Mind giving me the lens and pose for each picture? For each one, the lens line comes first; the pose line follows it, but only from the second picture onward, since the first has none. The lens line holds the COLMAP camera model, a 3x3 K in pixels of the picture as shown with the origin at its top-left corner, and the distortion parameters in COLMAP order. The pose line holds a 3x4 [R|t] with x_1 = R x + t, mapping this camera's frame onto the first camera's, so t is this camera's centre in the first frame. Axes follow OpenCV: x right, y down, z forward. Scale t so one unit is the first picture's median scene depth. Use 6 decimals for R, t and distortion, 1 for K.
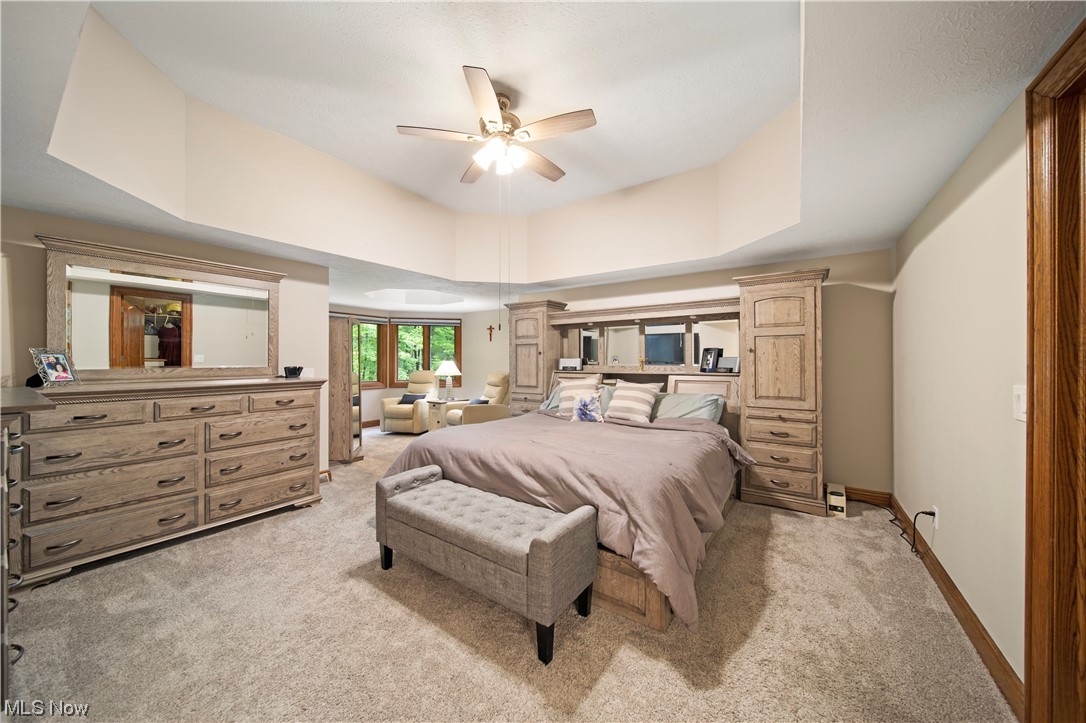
lens RADIAL K [[377.9, 0, 538.3], [0, 377.9, 359.8], [0, 0, 1]] dist [-0.000794, -0.000030]
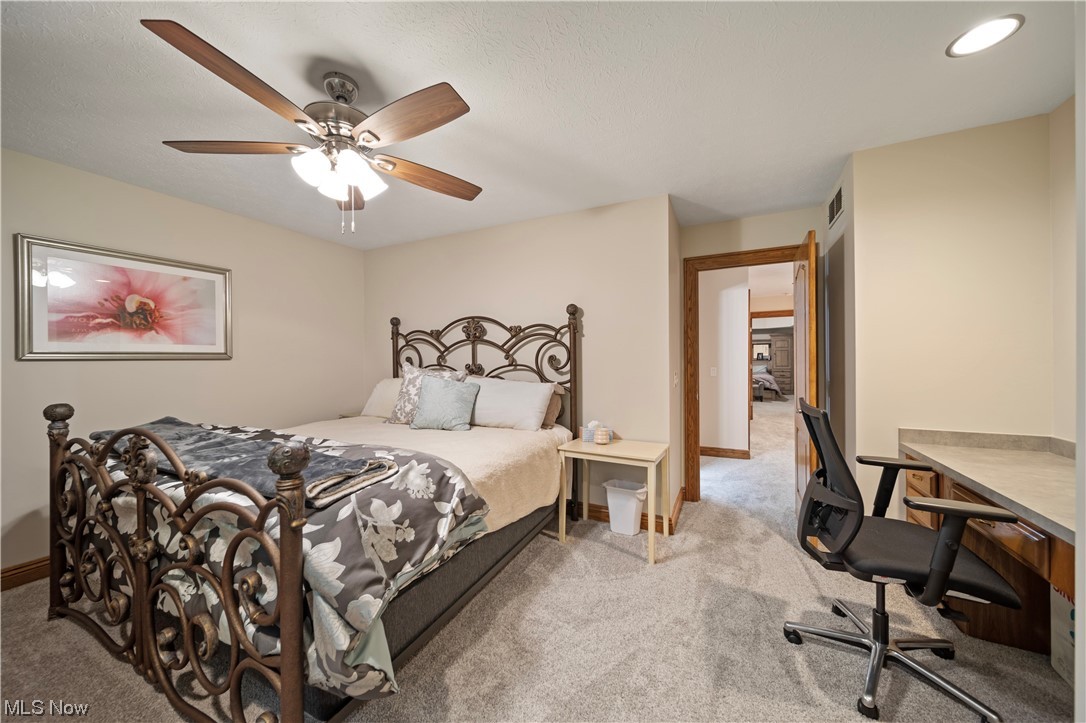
lens RADIAL K [[377.9, 0, 543.7], [0, 377.9, 359.5], [0, 0, 1]] dist [-0.000794, -0.000030]
pose [[0.989634, -0.004150, 0.143555, -1.170360], [0.001714, 0.999853, 0.017089, -0.019622], [-0.143604, -0.016666, 0.989495, -1.243048]]
